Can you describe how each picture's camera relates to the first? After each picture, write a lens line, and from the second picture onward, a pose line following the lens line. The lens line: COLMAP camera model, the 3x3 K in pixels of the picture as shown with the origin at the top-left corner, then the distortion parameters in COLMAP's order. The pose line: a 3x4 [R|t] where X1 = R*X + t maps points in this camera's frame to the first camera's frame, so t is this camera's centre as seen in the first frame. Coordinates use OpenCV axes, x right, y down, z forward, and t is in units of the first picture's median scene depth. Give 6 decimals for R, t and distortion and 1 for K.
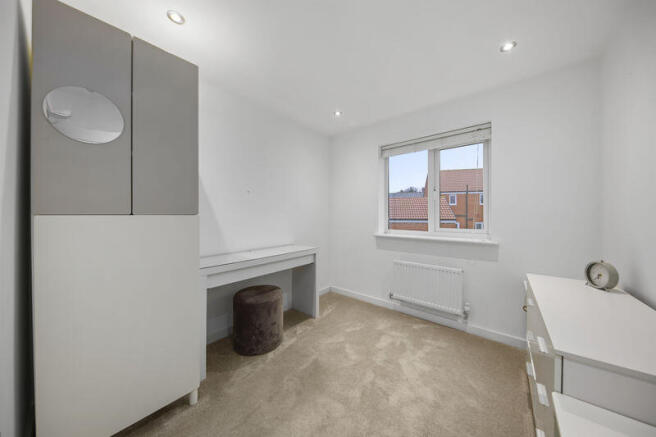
lens RADIAL K [[215.8, 0, 327.0], [0, 215.8, 217.7], [0, 0, 1]] dist [0.000419, -0.000226]
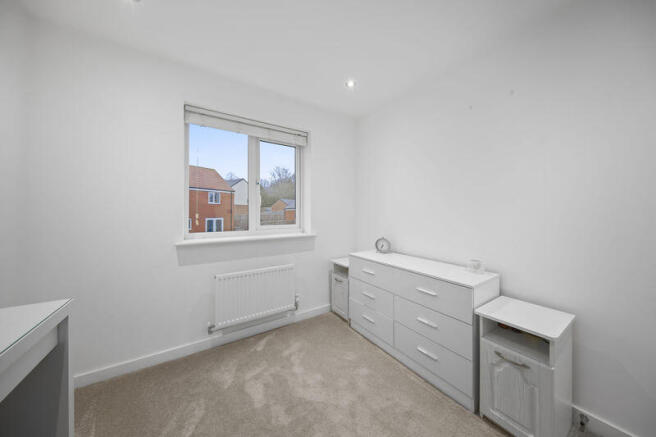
lens RADIAL K [[215.8, 0, 332.5], [0, 215.8, 212.5], [0, 0, 1]] dist [0.000419, -0.000226]
pose [[0.264928, -0.004781, 0.964256, -0.304531], [0.010828, 0.999939, 0.001983, -0.007807], [-0.964207, 0.009915, 0.264964, 0.508302]]
